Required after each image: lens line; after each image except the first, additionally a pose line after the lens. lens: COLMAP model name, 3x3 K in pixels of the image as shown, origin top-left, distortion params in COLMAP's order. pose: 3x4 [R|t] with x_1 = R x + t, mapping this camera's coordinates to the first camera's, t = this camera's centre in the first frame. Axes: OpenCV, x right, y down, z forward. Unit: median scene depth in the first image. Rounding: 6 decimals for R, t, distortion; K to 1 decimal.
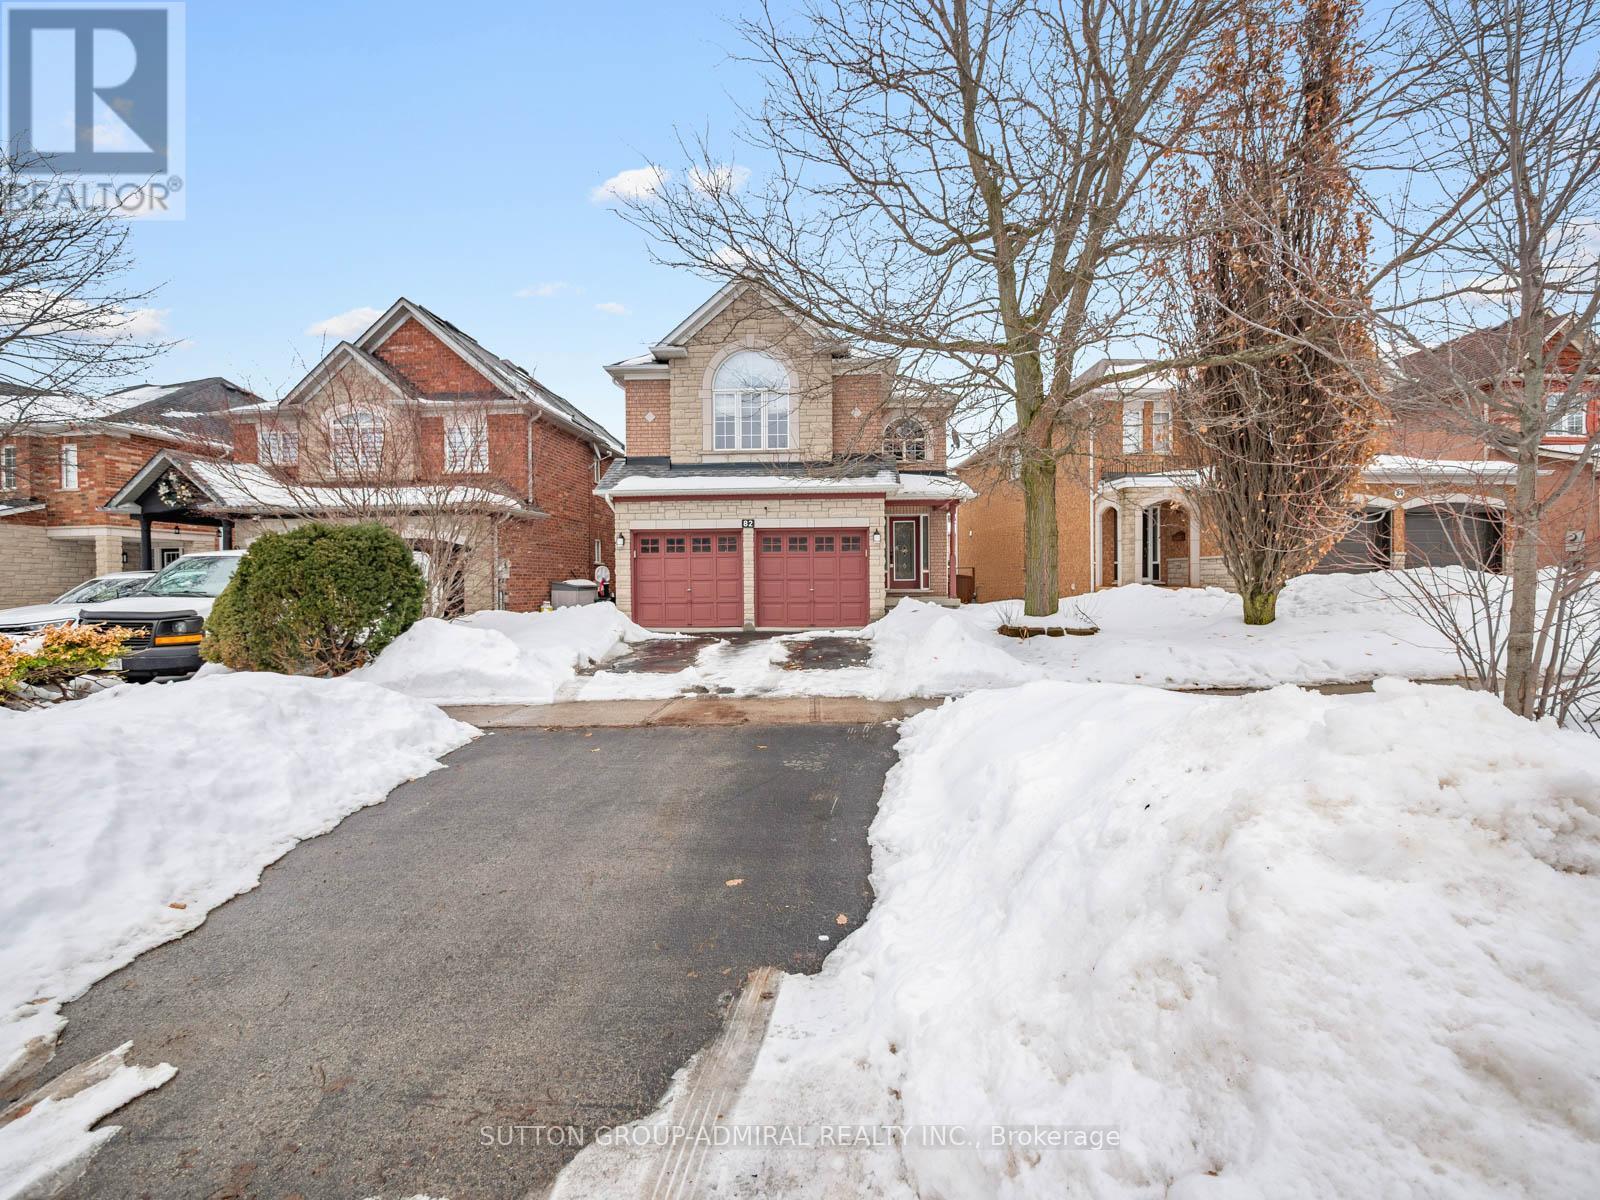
lens RADIAL K [[675.8, 0, 803.9], [0, 675.8, 592.1], [0, 0, 1]] dist [-0.011763, 0.002630]
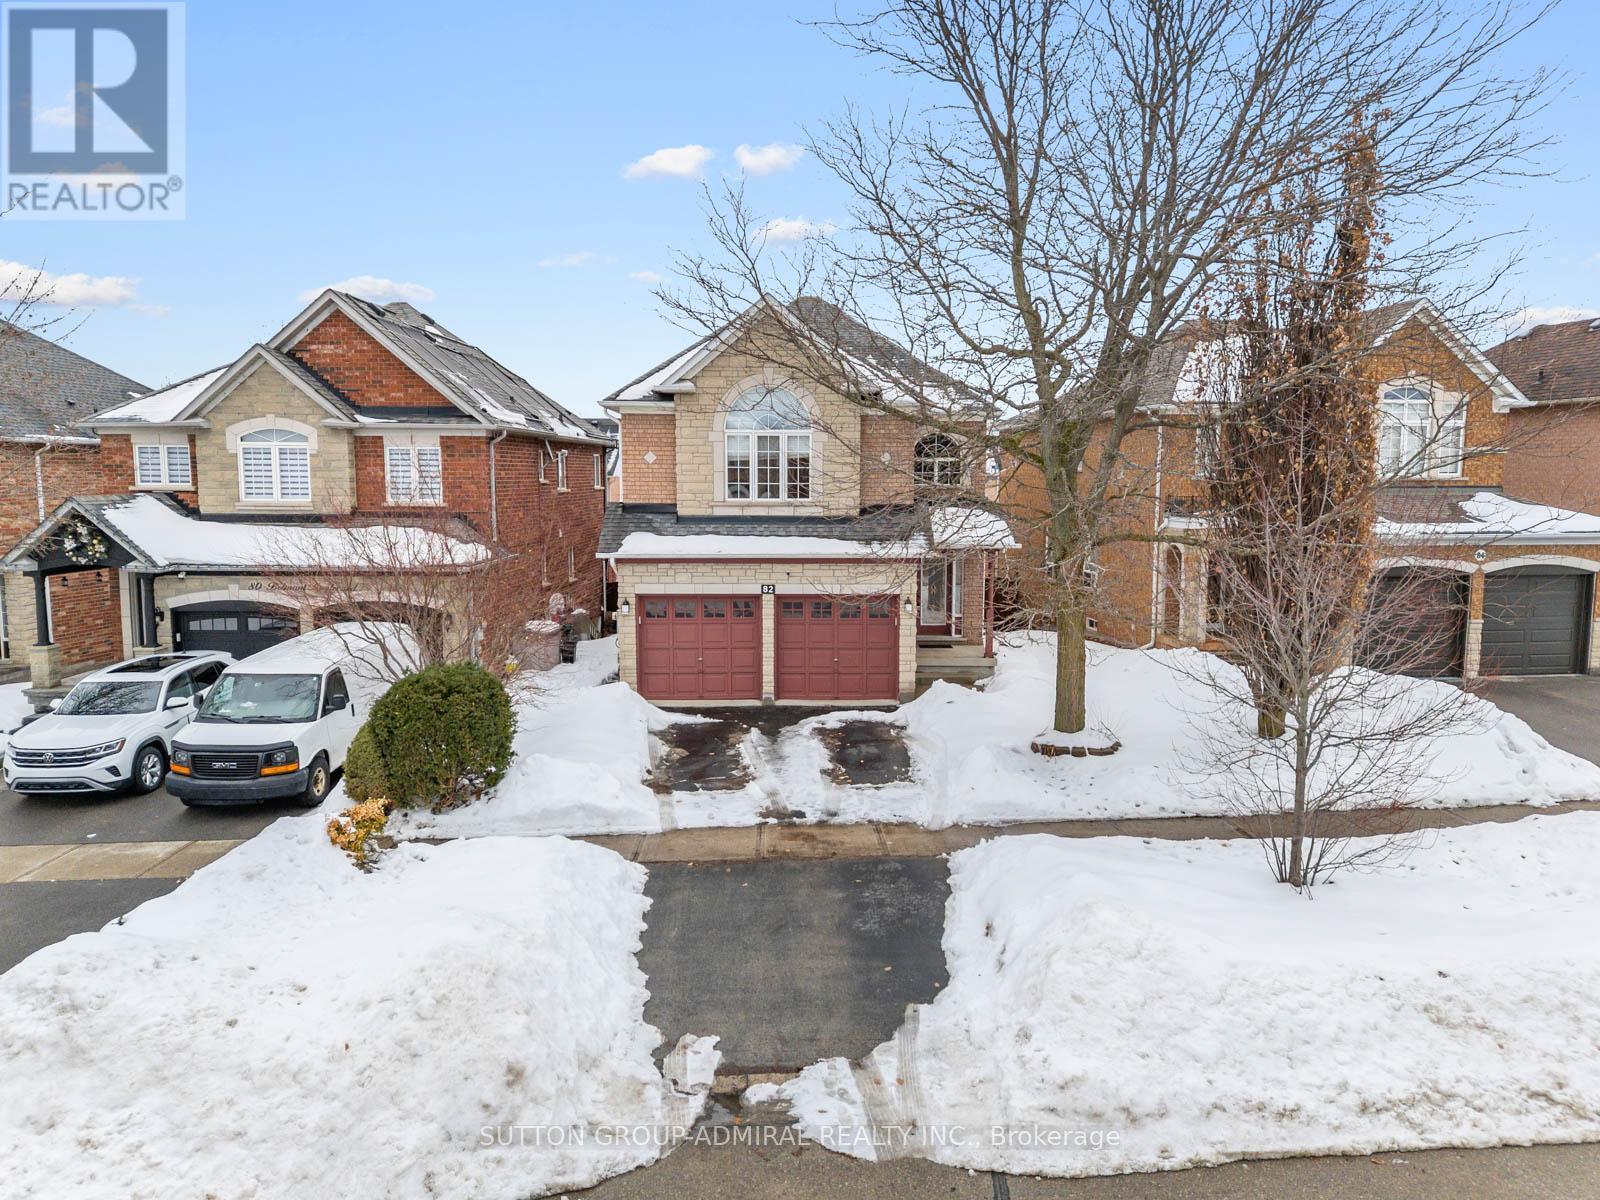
lens RADIAL K [[1161.0, 0, 815.9], [0, 1161.0, 596.5], [0, 0, 1]] dist [0.082858, -0.067930]
pose [[0.997613, 0.004166, 0.068931, -0.124673], [-0.010447, 0.995794, 0.091022, -0.232744], [-0.068262, -0.091525, 0.993460, -0.550406]]
